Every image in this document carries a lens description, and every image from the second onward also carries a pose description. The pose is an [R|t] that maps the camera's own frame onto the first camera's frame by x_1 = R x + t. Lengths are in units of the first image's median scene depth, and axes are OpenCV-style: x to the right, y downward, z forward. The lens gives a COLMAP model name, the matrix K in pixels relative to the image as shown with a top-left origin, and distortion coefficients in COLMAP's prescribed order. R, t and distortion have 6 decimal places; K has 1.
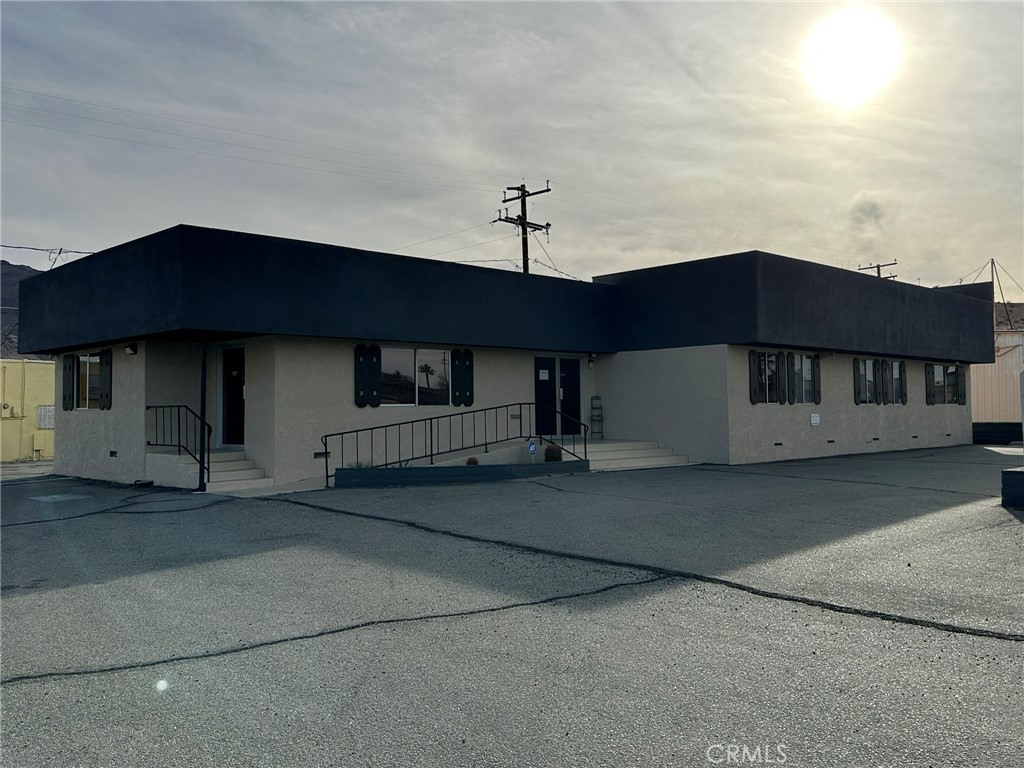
lens RADIAL K [[880.6, 0, 507.2], [0, 880.6, 370.2], [0, 0, 1]] dist [0.226915, -0.446856]
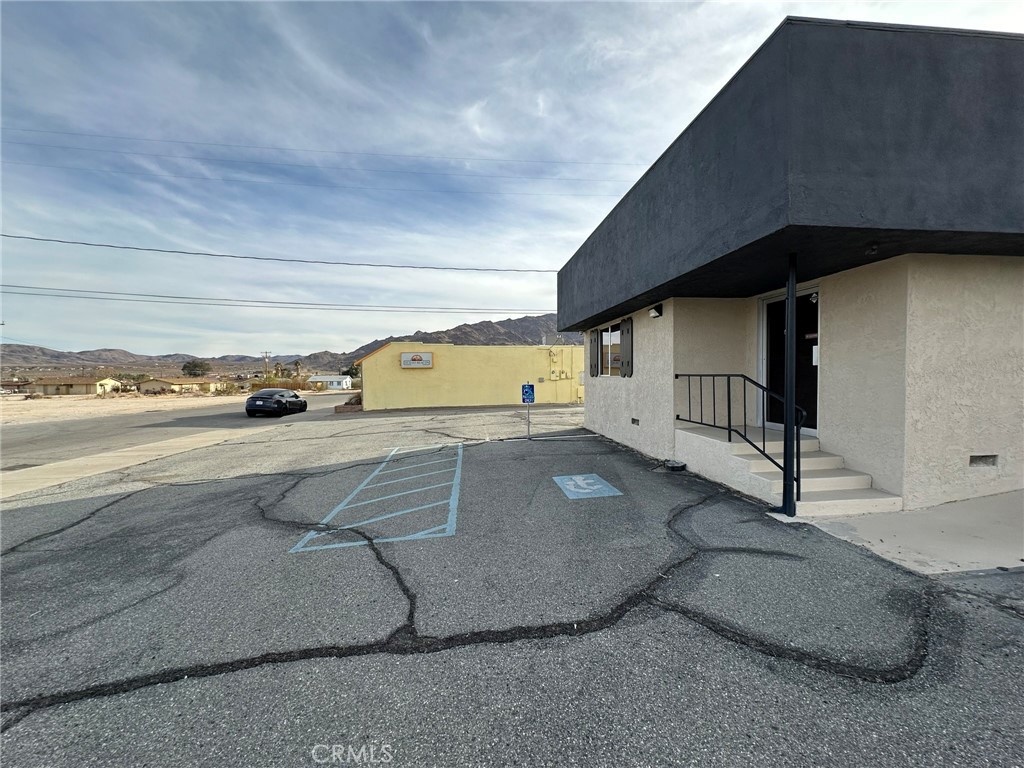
lens RADIAL K [[411.6, 0, 512.0], [0, 411.6, 384.0], [0, 0, 1]] dist [-0.000759, -0.000404]
pose [[0.795221, 0.015111, -0.606131, -0.286441], [0.028101, 0.997697, 0.061741, 0.020355], [0.605668, -0.066131, 0.792965, 0.596347]]
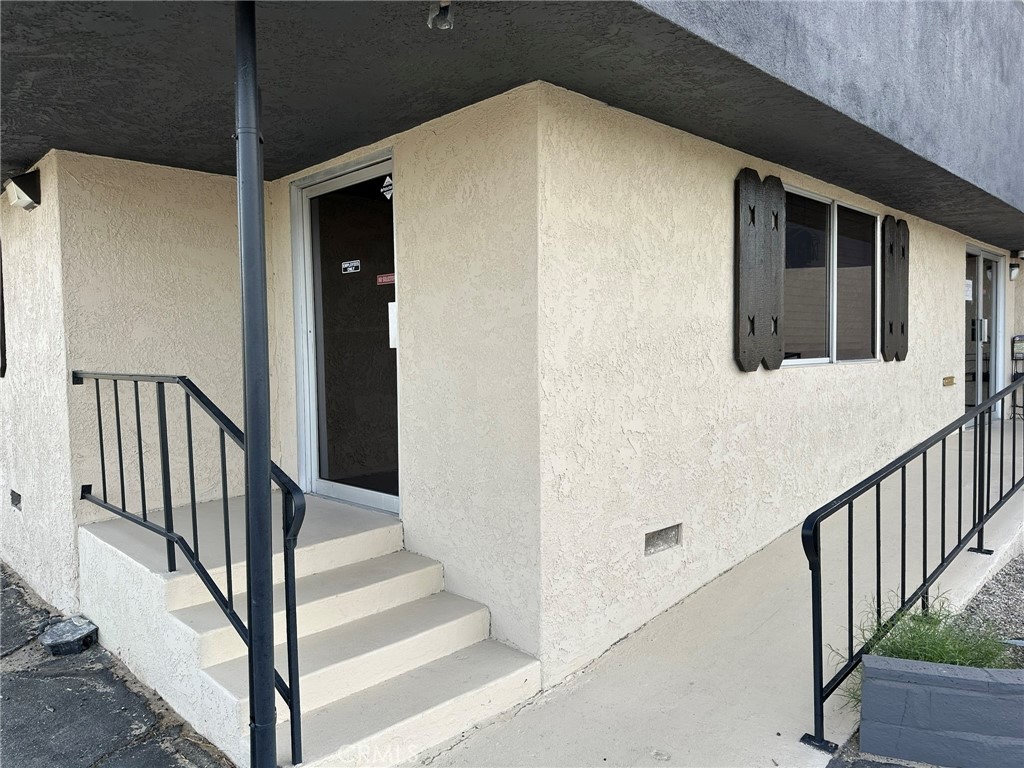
lens RADIAL K [[705.9, 0, 512.0], [0, 705.9, 384.0], [0, 0, 1]] dist [0.091001, -0.131957]
pose [[0.999925, -0.008643, 0.008665, -0.255563], [0.007819, 0.995825, 0.090948, 0.023161], [-0.009415, -0.090874, 0.995818, 0.760876]]
